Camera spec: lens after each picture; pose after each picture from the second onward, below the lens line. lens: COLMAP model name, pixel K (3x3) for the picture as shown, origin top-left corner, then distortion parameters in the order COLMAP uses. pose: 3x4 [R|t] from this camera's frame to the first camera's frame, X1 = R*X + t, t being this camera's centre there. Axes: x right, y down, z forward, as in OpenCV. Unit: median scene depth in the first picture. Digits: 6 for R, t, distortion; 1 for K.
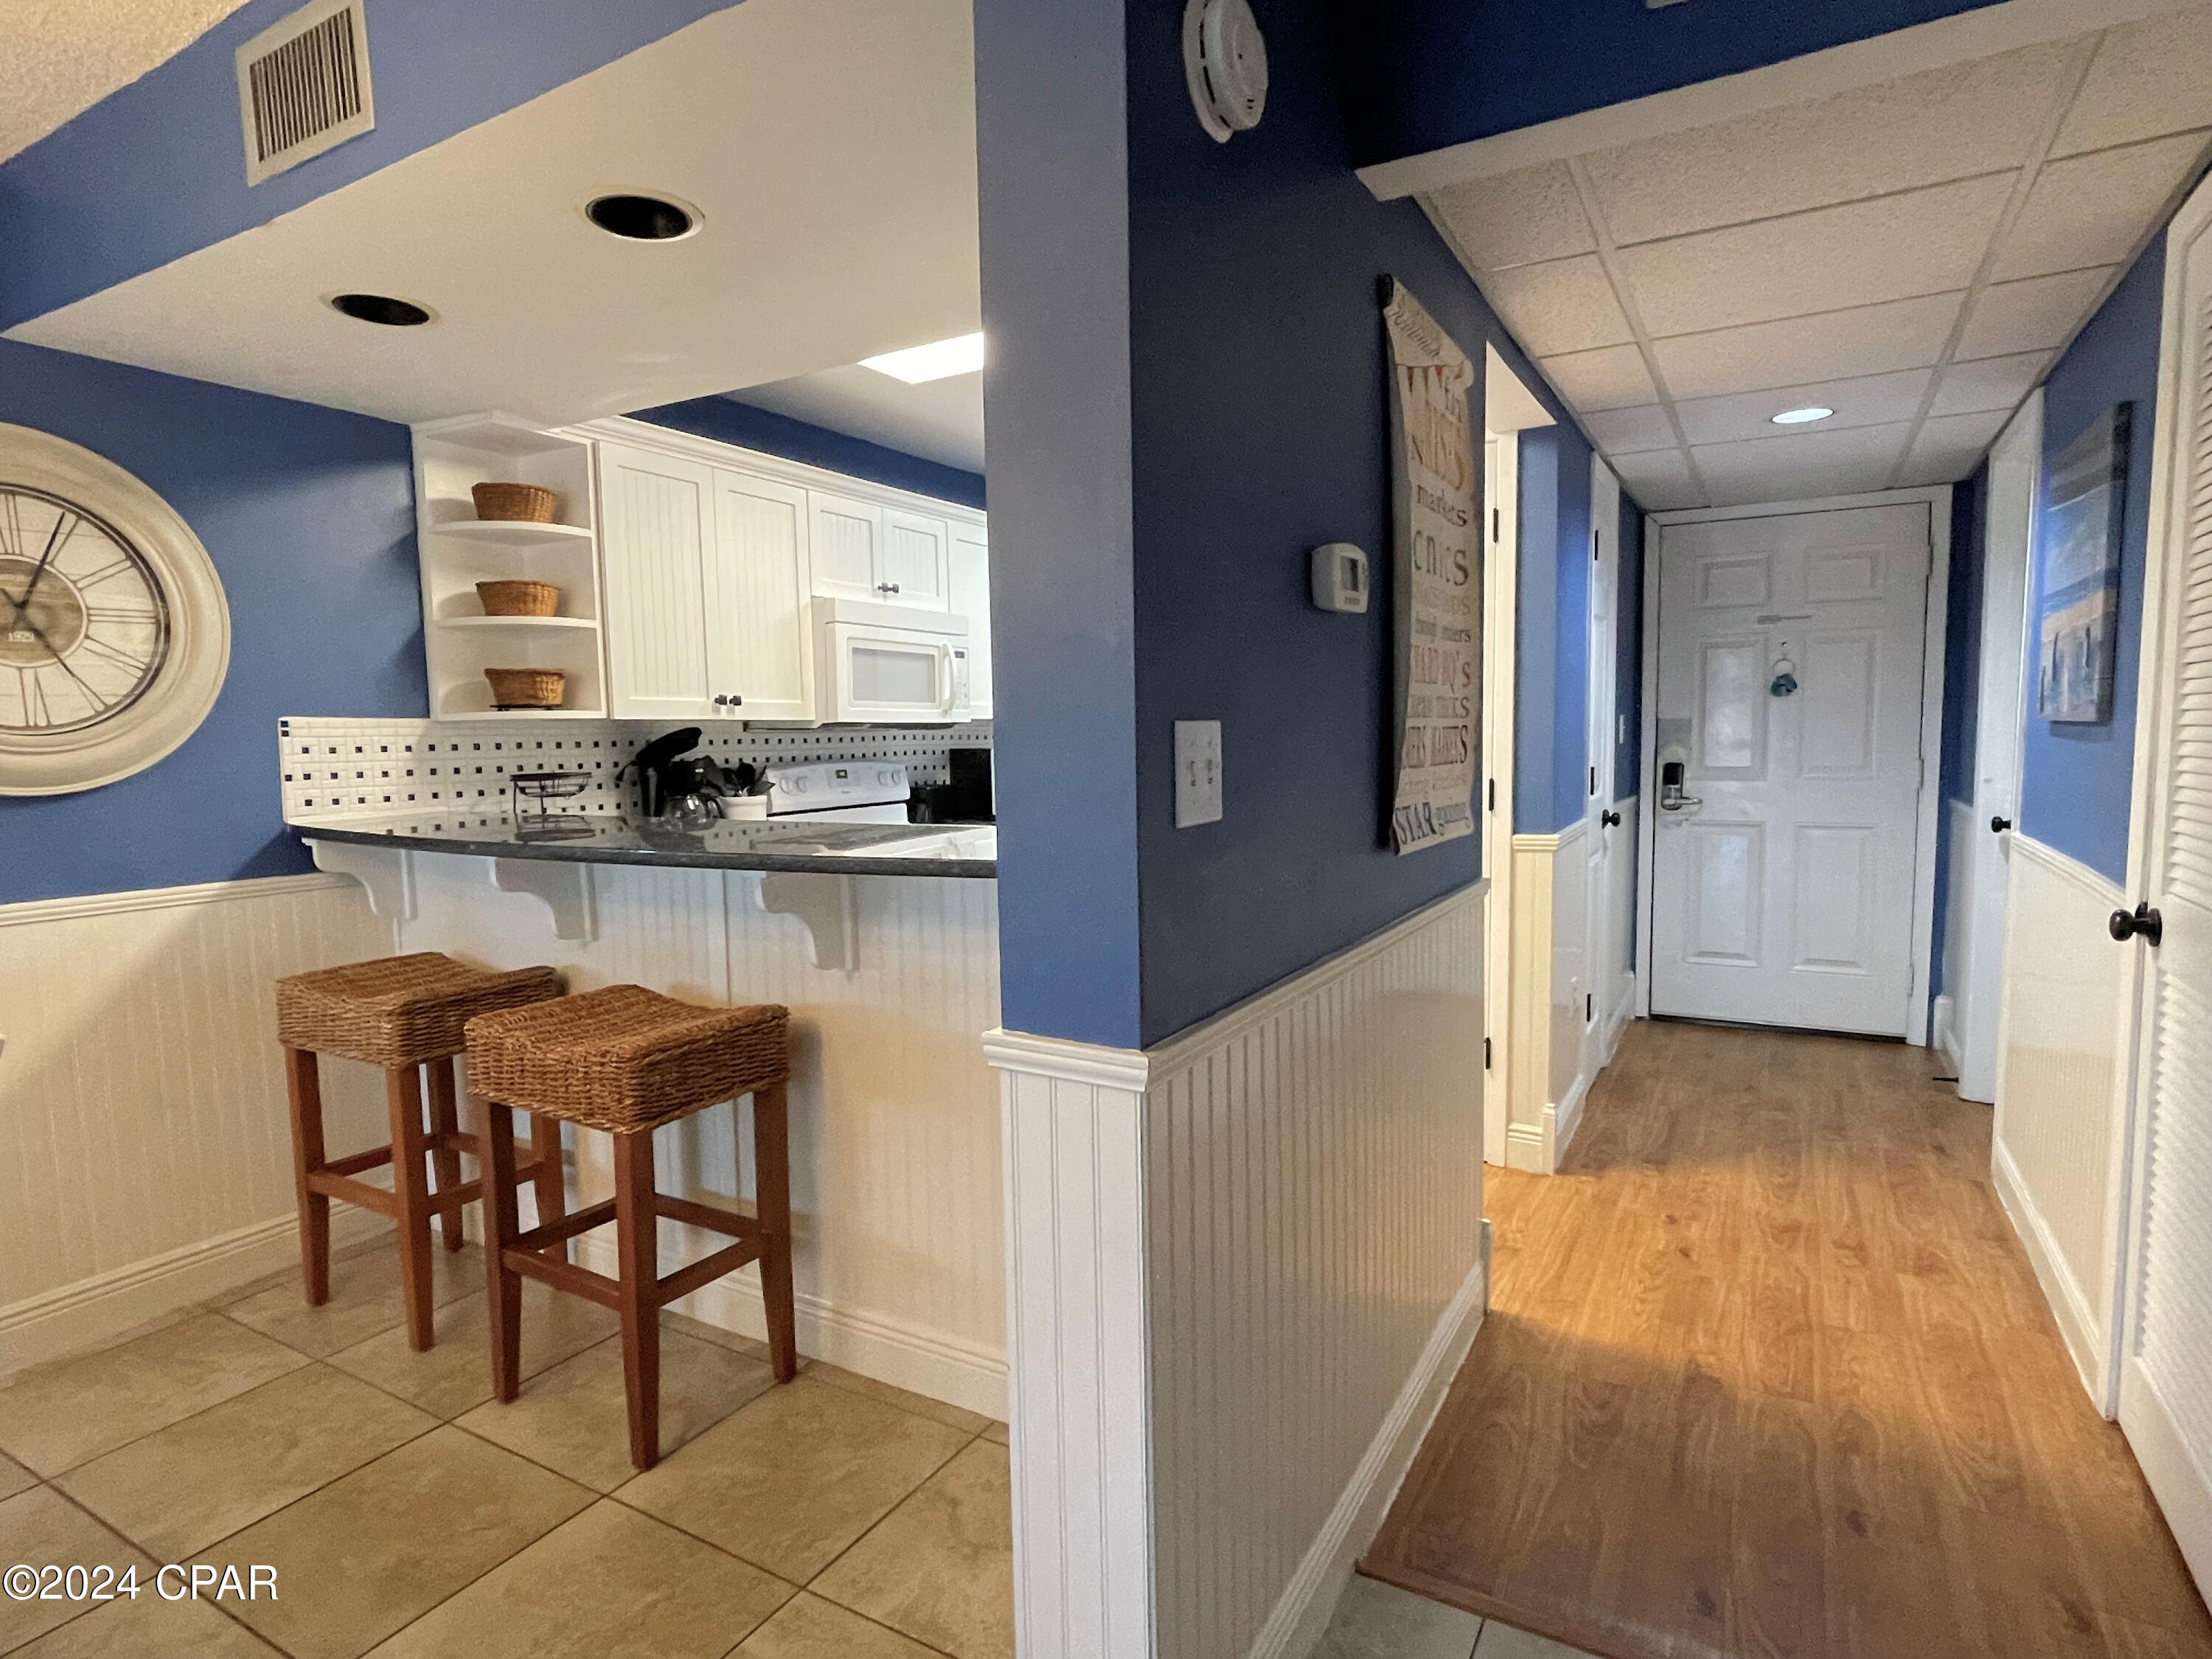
lens RADIAL K [[1192.6, 0, 1095.3], [0, 1192.6, 847.0], [0, 0, 1]] dist [0.001600, -0.001793]
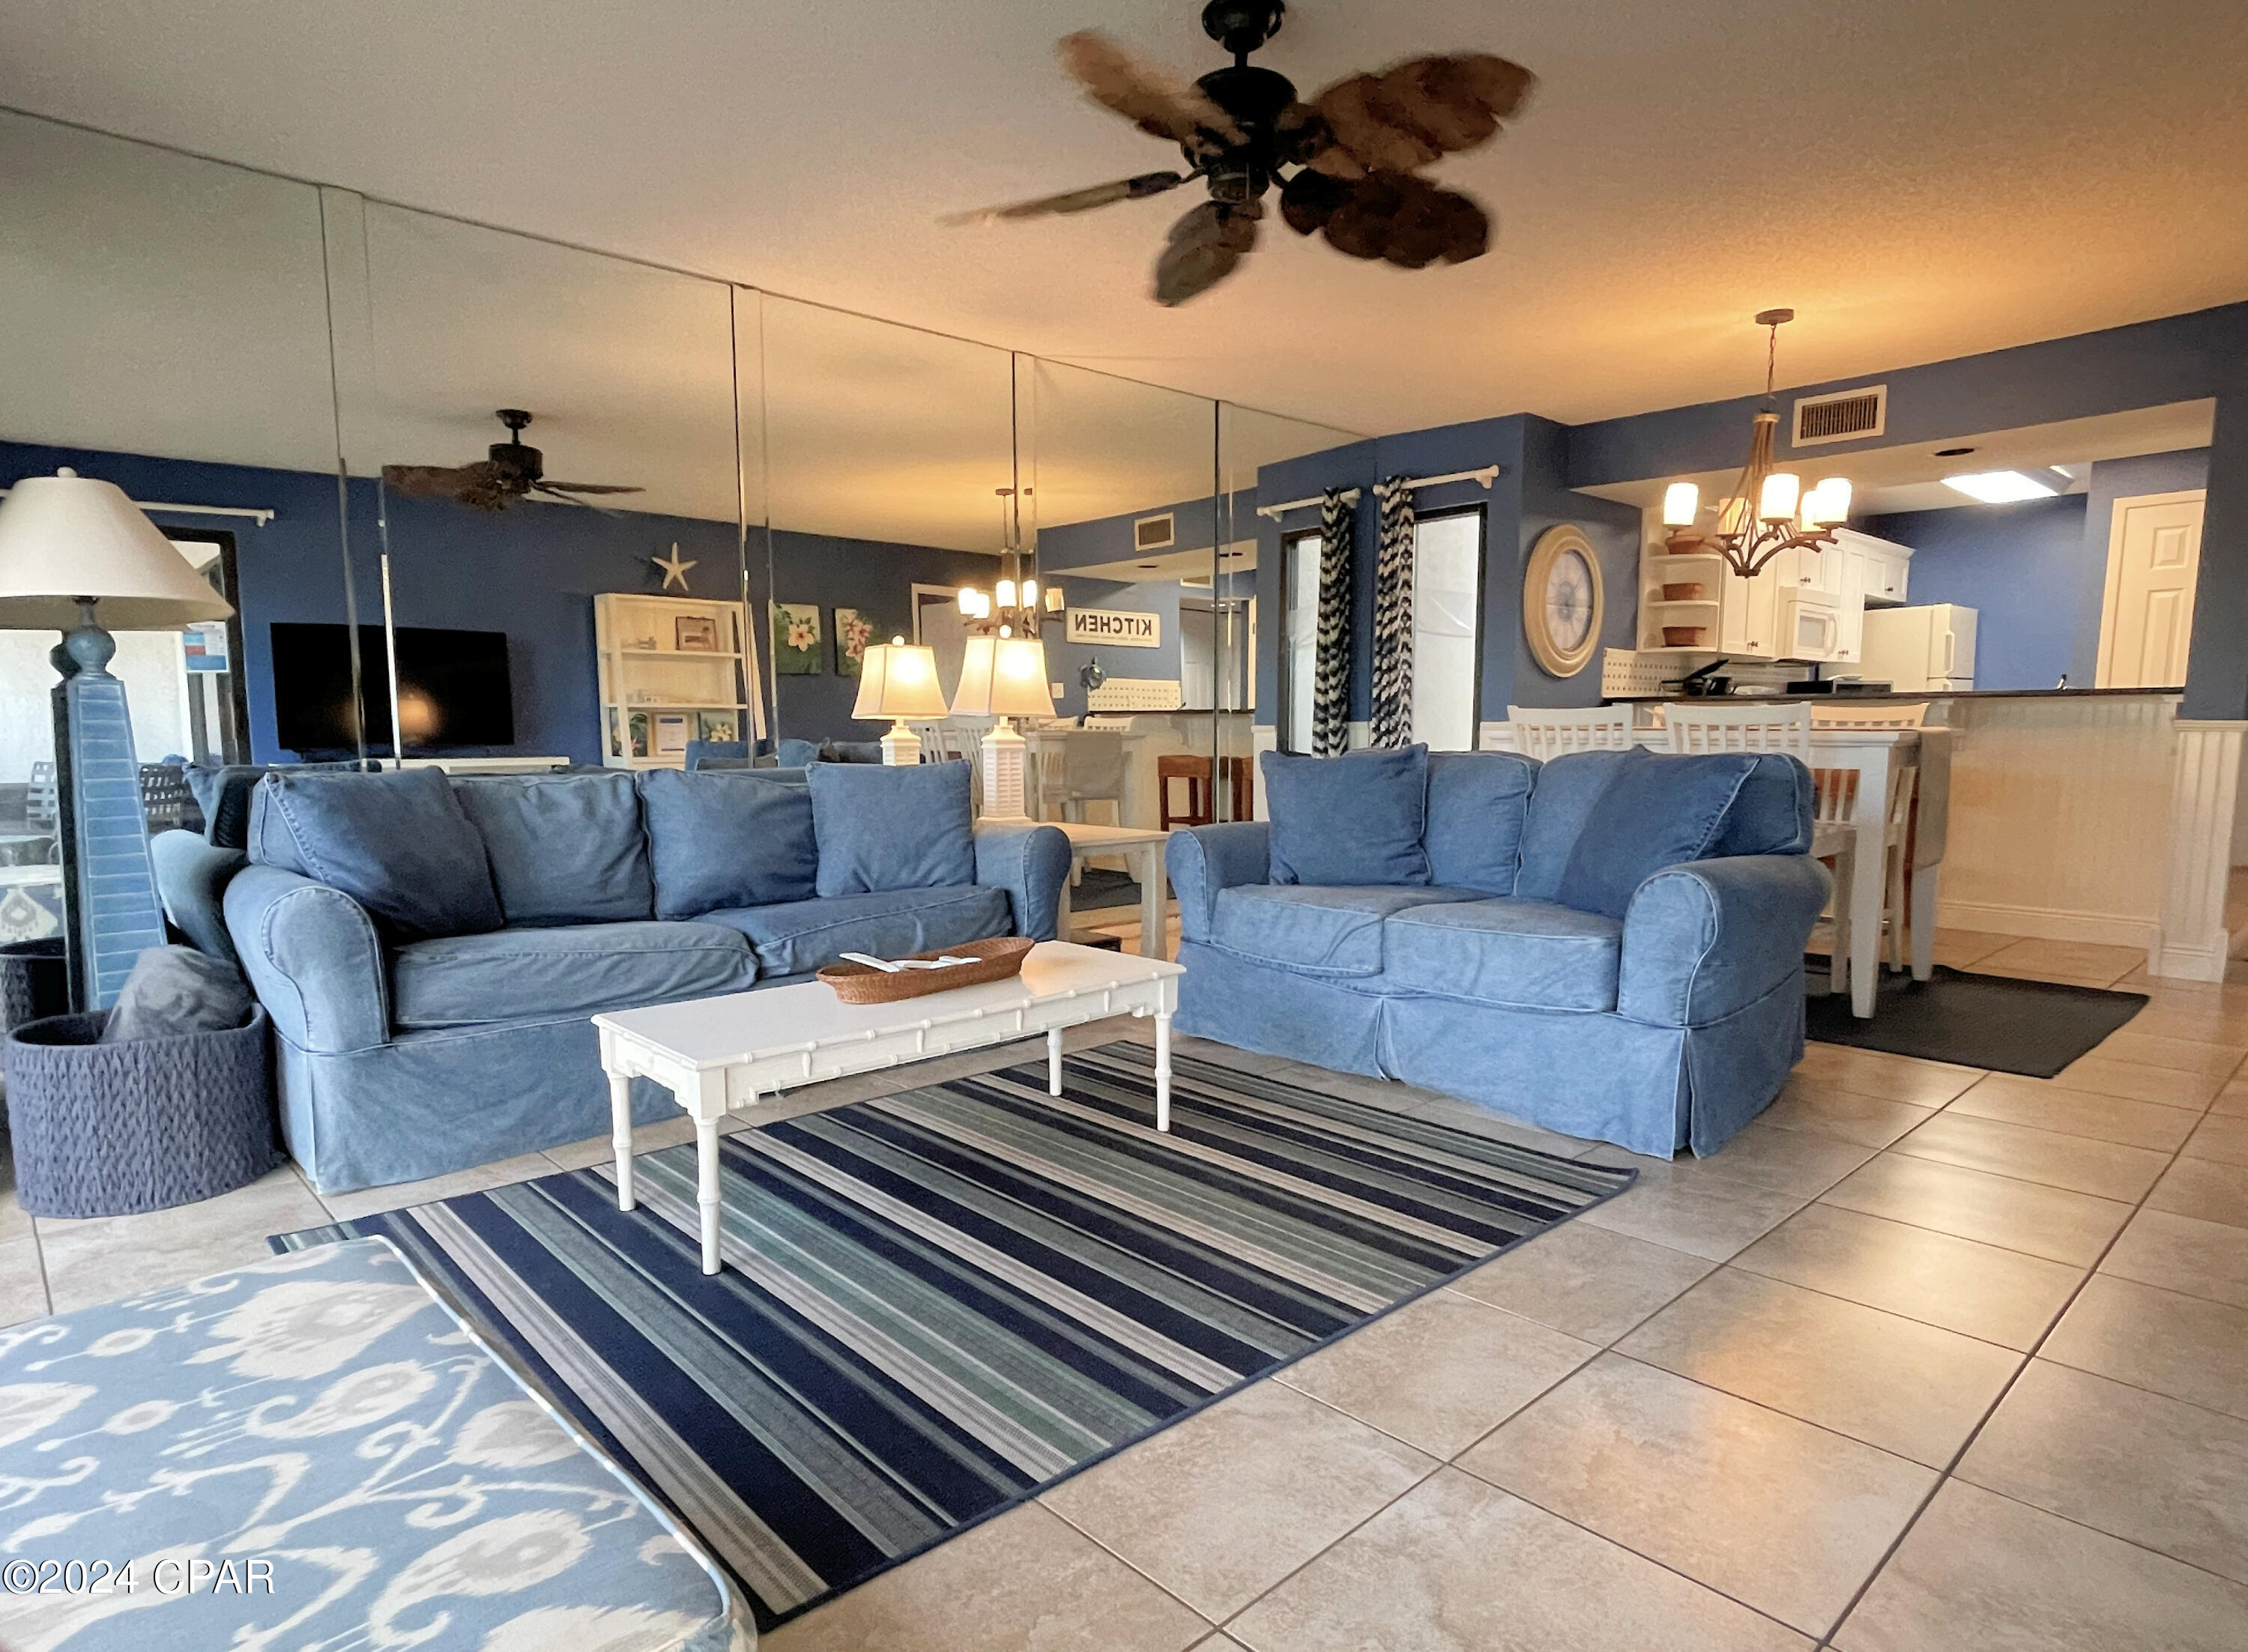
lens RADIAL K [[1235.0, 0, 1096.9], [0, 1235.0, 893.5], [0, 0, 1]] dist [0.002233, -0.000837]
pose [[0.951022, 0.055207, -0.304155, -0.775389], [-0.041460, 0.997813, 0.051475, 0.240715], [0.306332, -0.036344, 0.951231, -1.344705]]
